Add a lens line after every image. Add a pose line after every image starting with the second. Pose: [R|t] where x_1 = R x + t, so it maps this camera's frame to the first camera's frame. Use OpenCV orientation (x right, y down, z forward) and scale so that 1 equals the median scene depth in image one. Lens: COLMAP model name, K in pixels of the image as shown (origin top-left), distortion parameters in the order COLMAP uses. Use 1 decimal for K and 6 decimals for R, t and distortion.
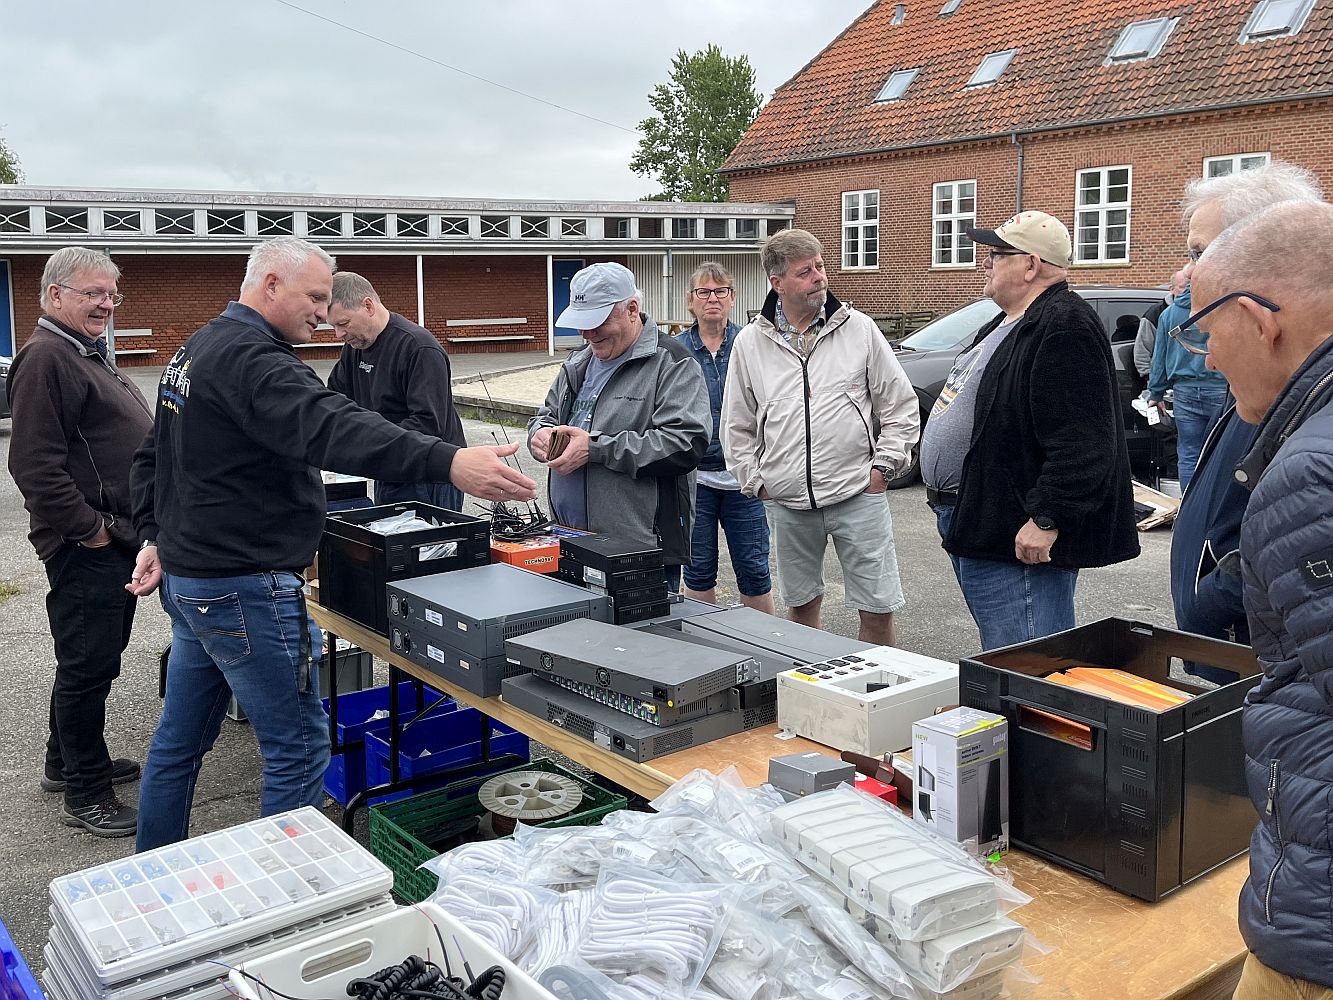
lens RADIAL K [[1276.7, 0, 663.3], [0, 1276.7, 355.9], [0, 0, 1]] dist [0.145520, -0.199074]
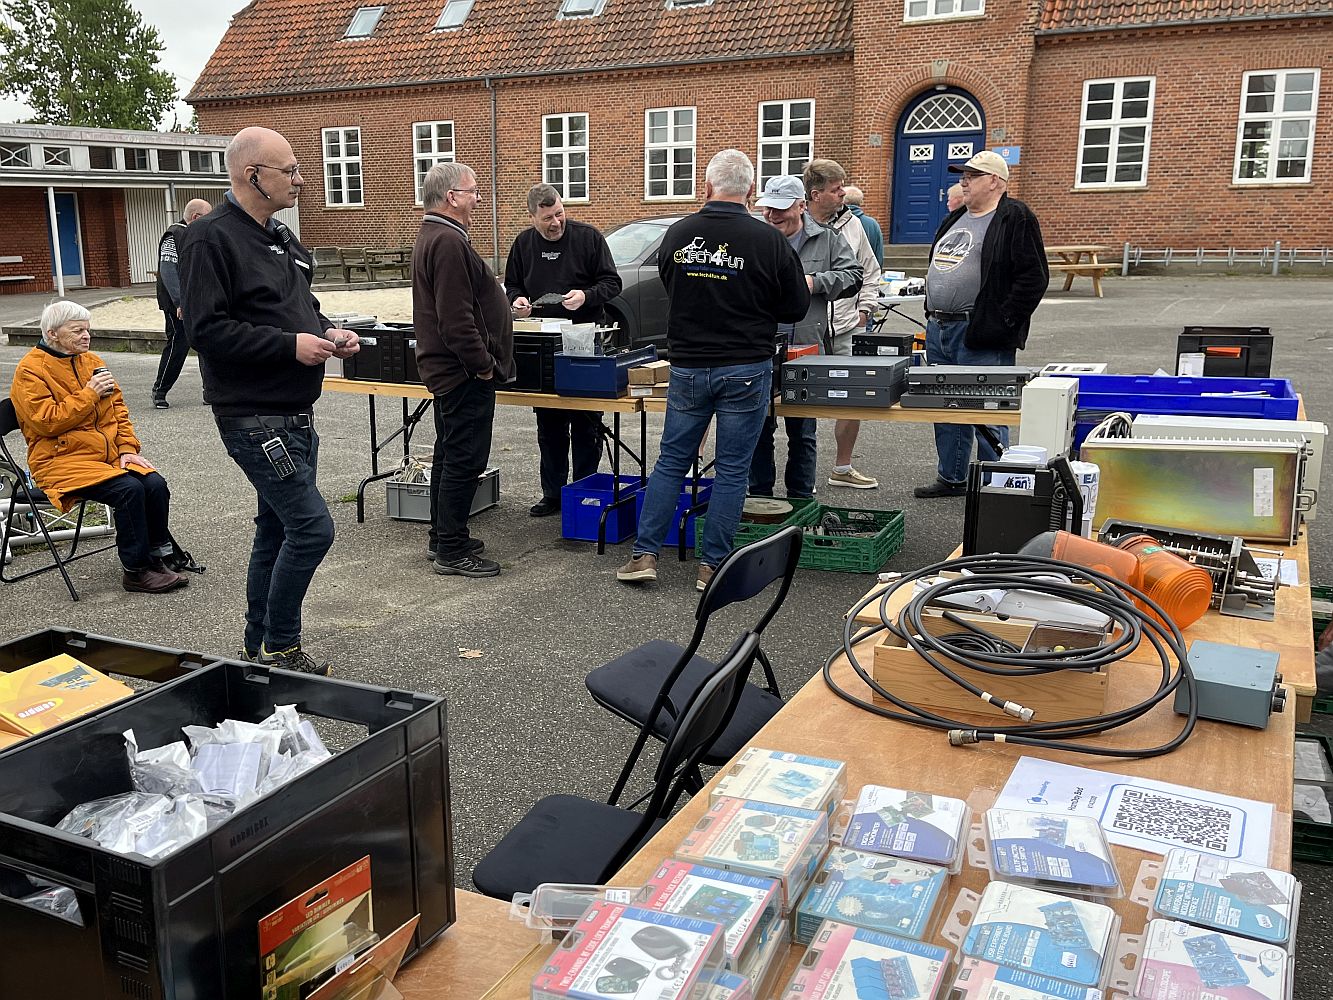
lens RADIAL K [[1298.9, 0, 660.2], [0, 1298.9, 435.2], [0, 0, 1]] dist [0.073922, 0.003167]
pose [[0.884426, -0.083640, 0.459125, -0.126141], [0.036290, 0.993156, 0.111019, 0.007591], [-0.465268, -0.081526, 0.881408, -0.051902]]
